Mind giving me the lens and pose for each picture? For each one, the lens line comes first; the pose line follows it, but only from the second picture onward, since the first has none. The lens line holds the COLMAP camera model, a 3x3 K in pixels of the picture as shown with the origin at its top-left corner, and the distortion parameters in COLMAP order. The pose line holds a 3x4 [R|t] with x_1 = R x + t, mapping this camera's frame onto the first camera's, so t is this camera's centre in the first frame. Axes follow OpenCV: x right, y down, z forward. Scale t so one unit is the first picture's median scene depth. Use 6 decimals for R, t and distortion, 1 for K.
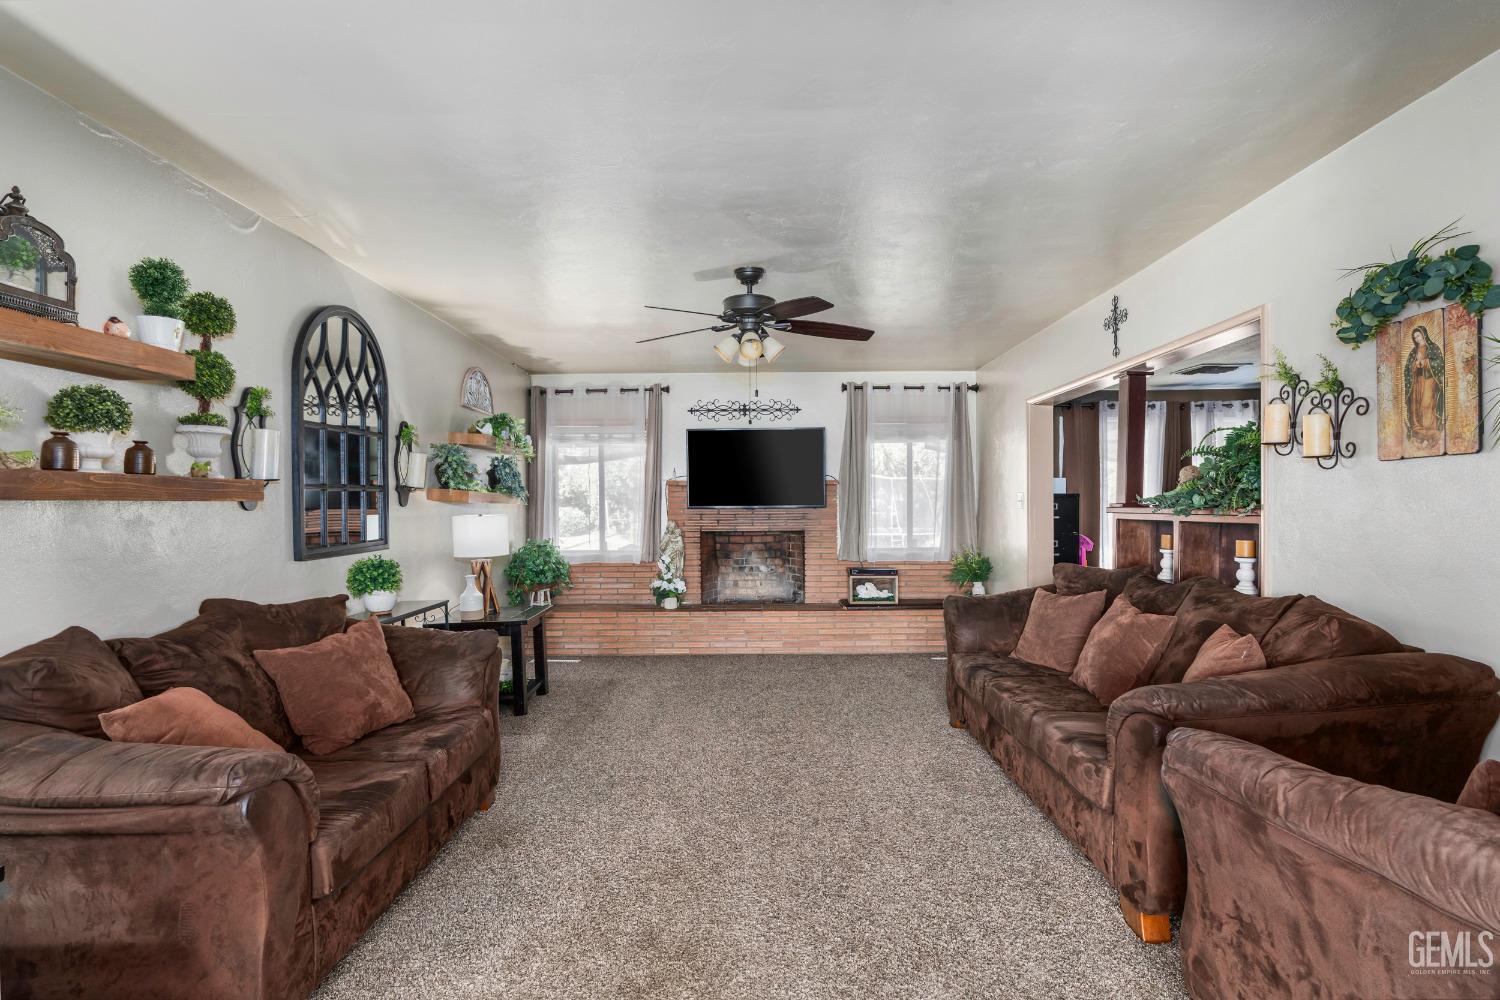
lens RADIAL K [[742.5, 0, 746.0], [0, 742.5, 505.8], [0, 0, 1]] dist [-0.001344, 0.000086]
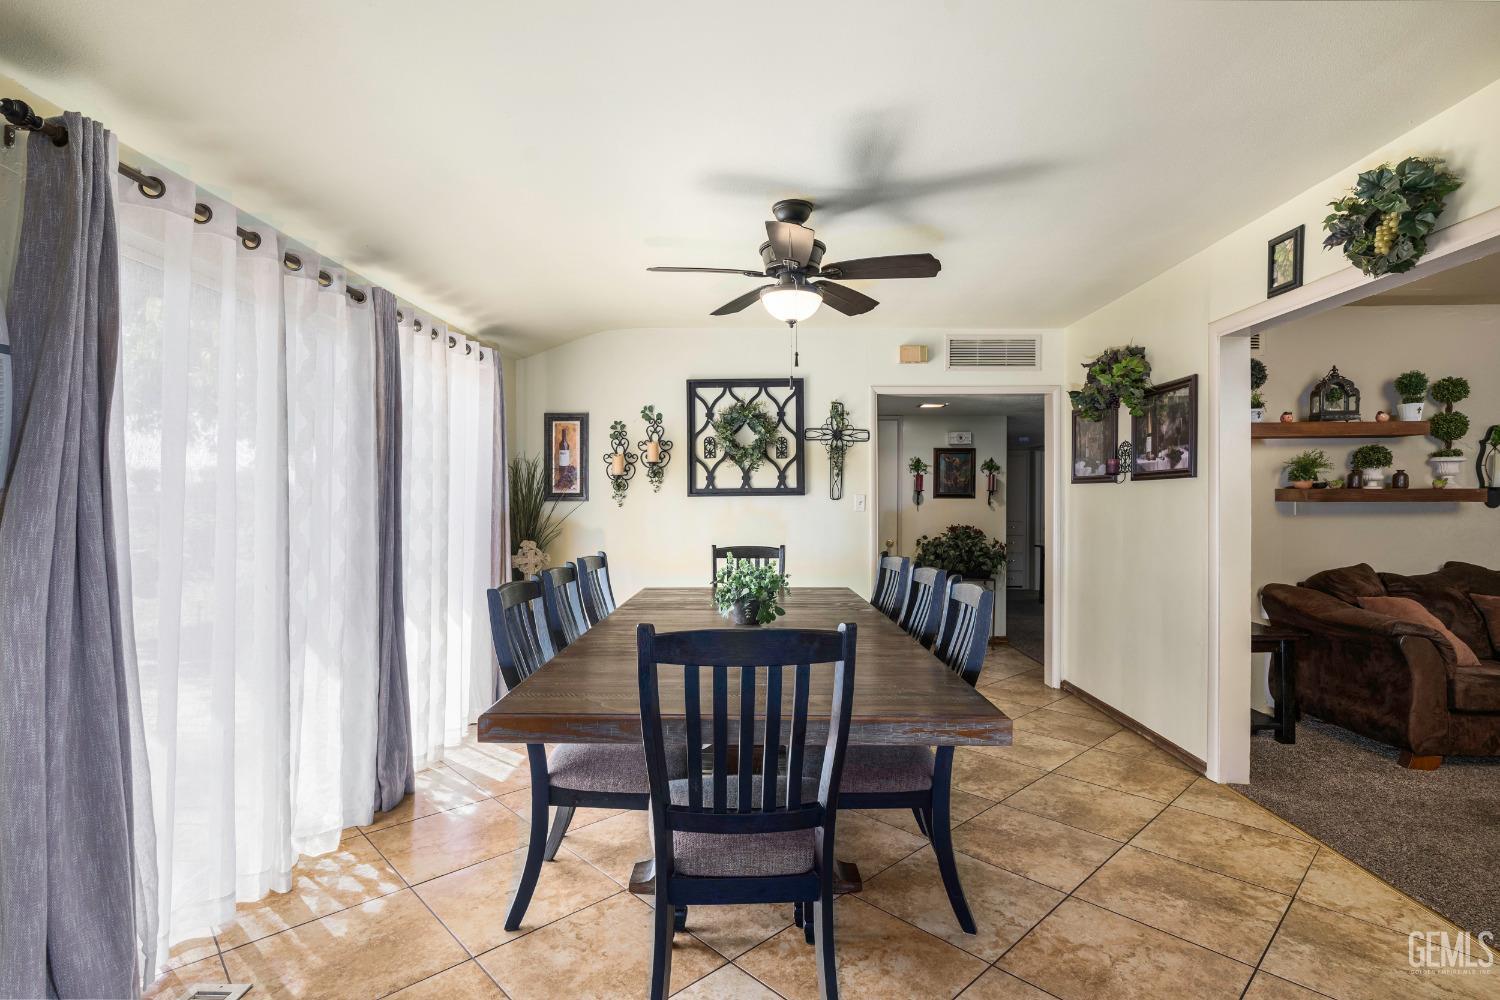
lens RADIAL K [[742.5, 0, 755.3], [0, 742.5, 500.4], [0, 0, 1]] dist [-0.001344, 0.000086]
pose [[0.038550, 0.003663, -0.999250, 1.043634], [-0.003904, 0.999986, 0.003515, -0.012688], [0.999249, 0.003765, 0.038564, -0.735256]]
